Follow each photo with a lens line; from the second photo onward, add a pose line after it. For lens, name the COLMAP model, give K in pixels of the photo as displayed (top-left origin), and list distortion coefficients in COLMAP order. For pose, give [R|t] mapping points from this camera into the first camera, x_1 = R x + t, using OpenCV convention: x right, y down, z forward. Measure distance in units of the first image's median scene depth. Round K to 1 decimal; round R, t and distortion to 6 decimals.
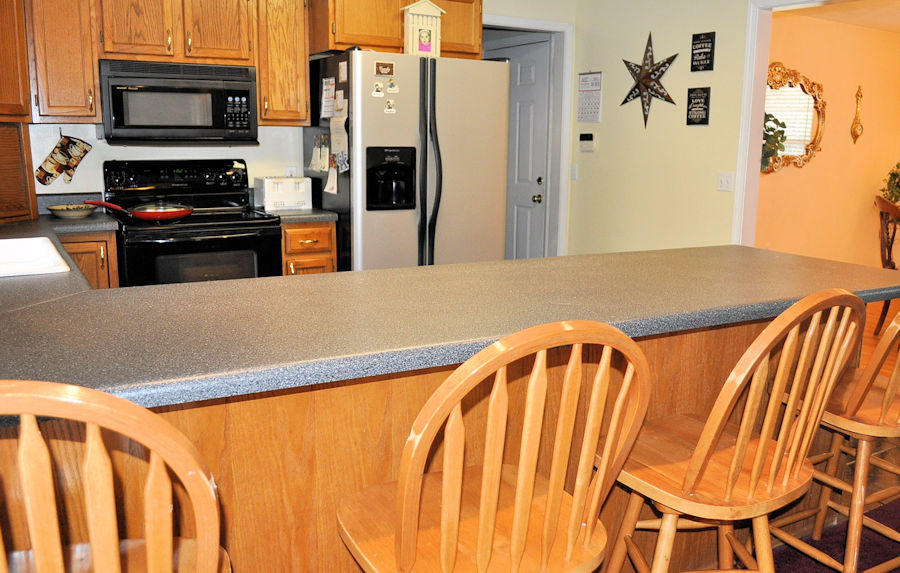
lens RADIAL K [[795.5, 0, 485.9], [0, 795.5, 305.9], [0, 0, 1]] dist [-0.075752, -0.000469]
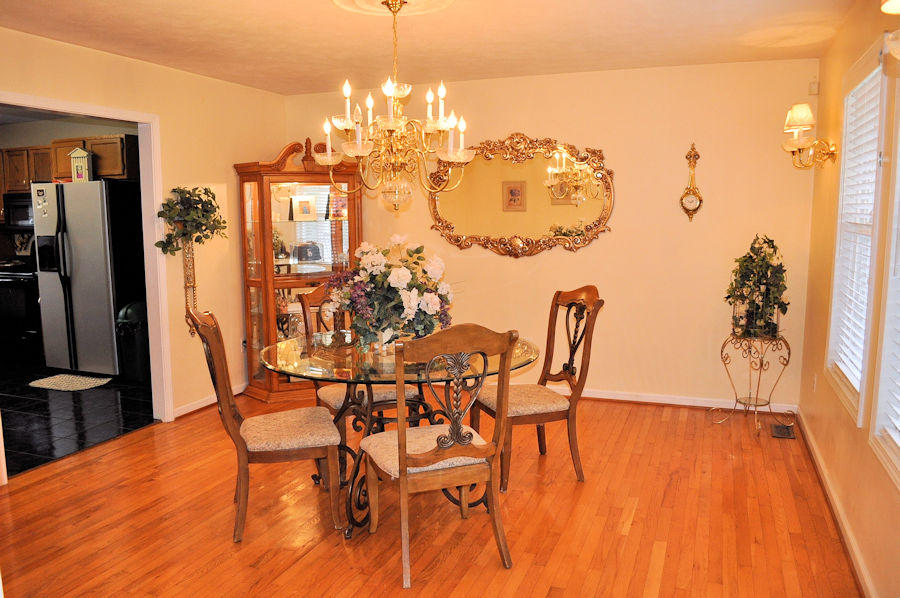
lens RADIAL K [[703.9, 0, 450.0], [0, 703.9, 299.0], [0, 0, 1]] dist [-0.082254, 0.006417]
pose [[0.606753, 0.079933, -0.790861, 1.574647], [-0.145472, 0.989294, -0.011618, -0.168561], [0.781466, 0.122097, 0.611885, 0.761144]]
